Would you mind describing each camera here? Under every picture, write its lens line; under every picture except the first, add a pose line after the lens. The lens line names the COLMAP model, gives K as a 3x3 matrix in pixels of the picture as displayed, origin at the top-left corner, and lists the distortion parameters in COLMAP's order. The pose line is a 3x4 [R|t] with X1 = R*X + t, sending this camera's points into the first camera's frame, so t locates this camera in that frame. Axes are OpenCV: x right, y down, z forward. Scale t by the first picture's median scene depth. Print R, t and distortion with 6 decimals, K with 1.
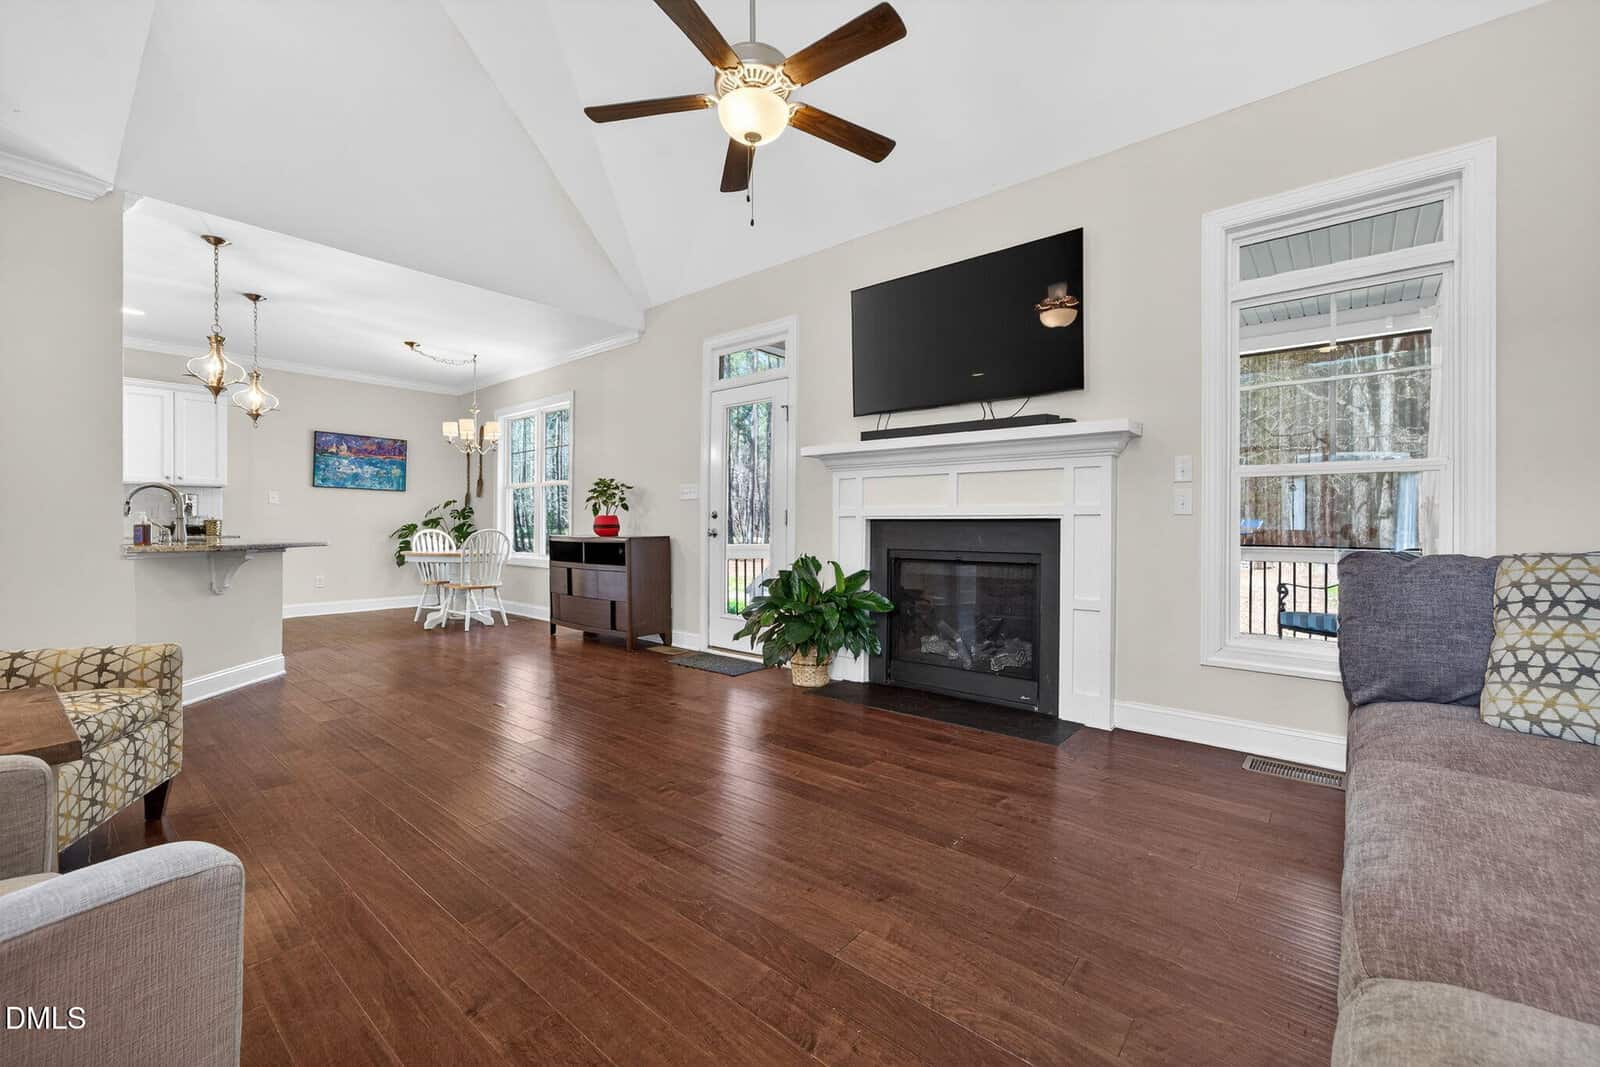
lens RADIAL K [[594.0, 0, 790.6], [0, 594.0, 527.7], [0, 0, 1]] dist [0.003345, 0.000322]
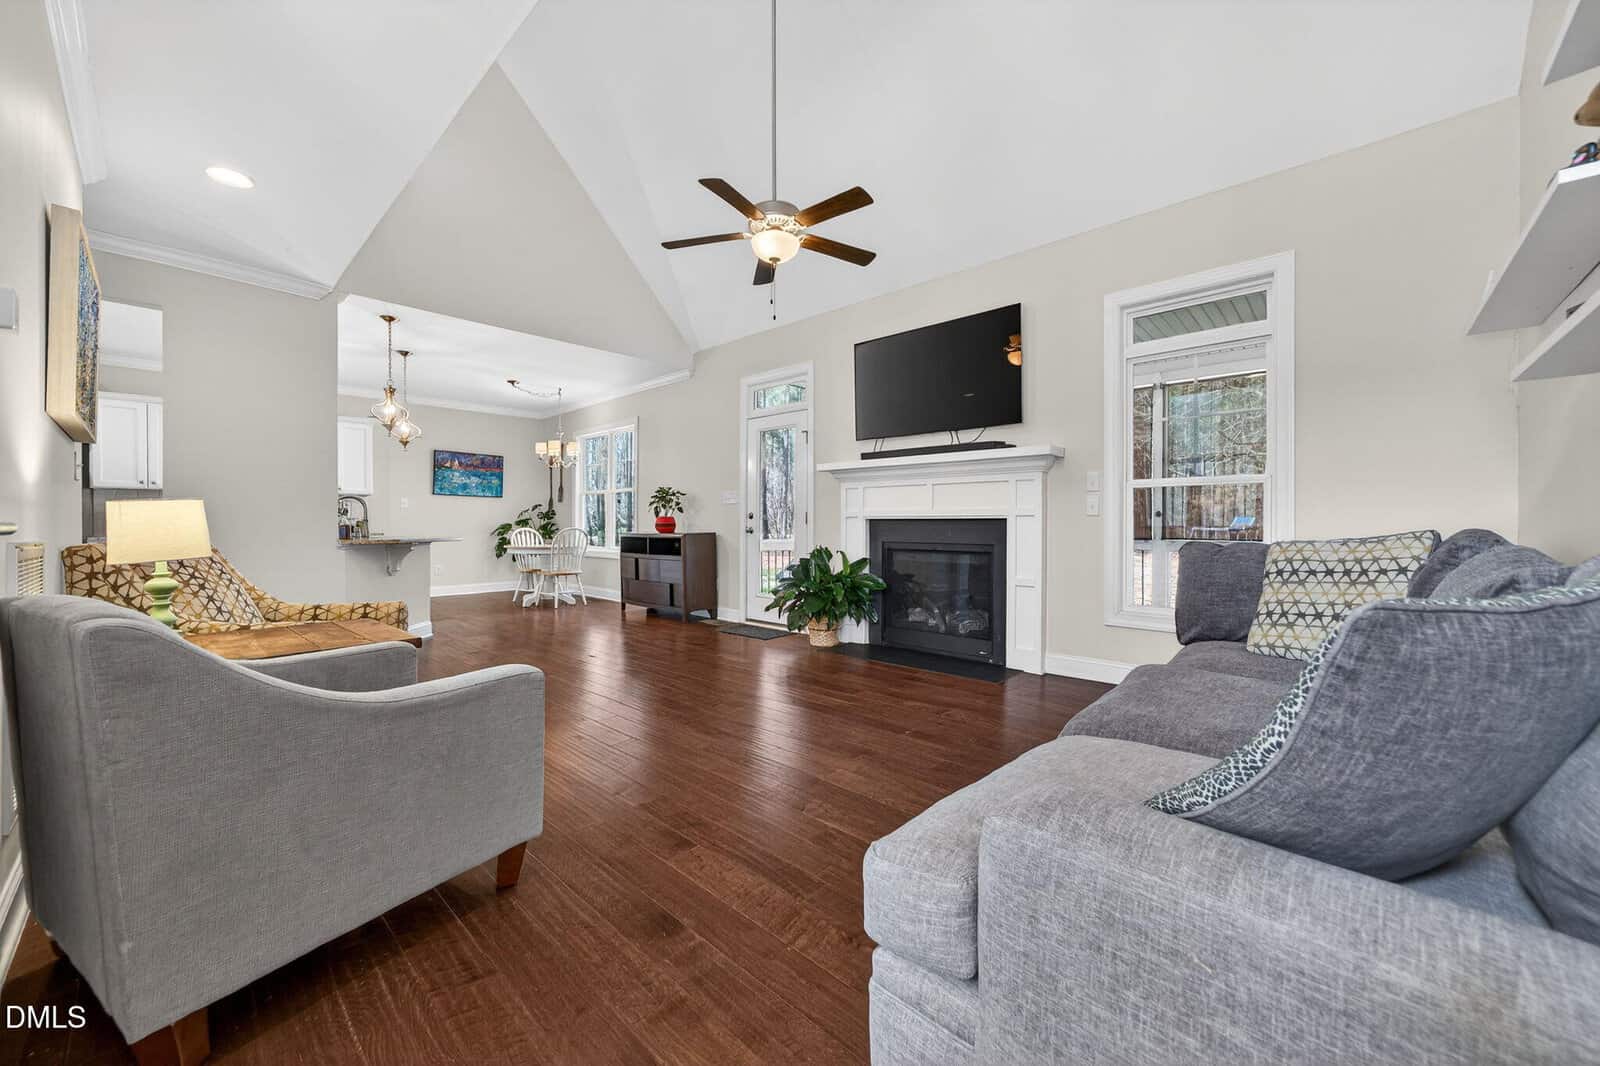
lens RADIAL K [[594.0, 0, 807.2], [0, 594.0, 528.3], [0, 0, 1]] dist [0.003345, 0.000322]
pose [[0.999374, -0.003150, -0.035245, 0.047991], [0.003301, 0.999986, 0.004228, 0.000332], [0.035231, -0.004342, 0.999370, -0.337071]]
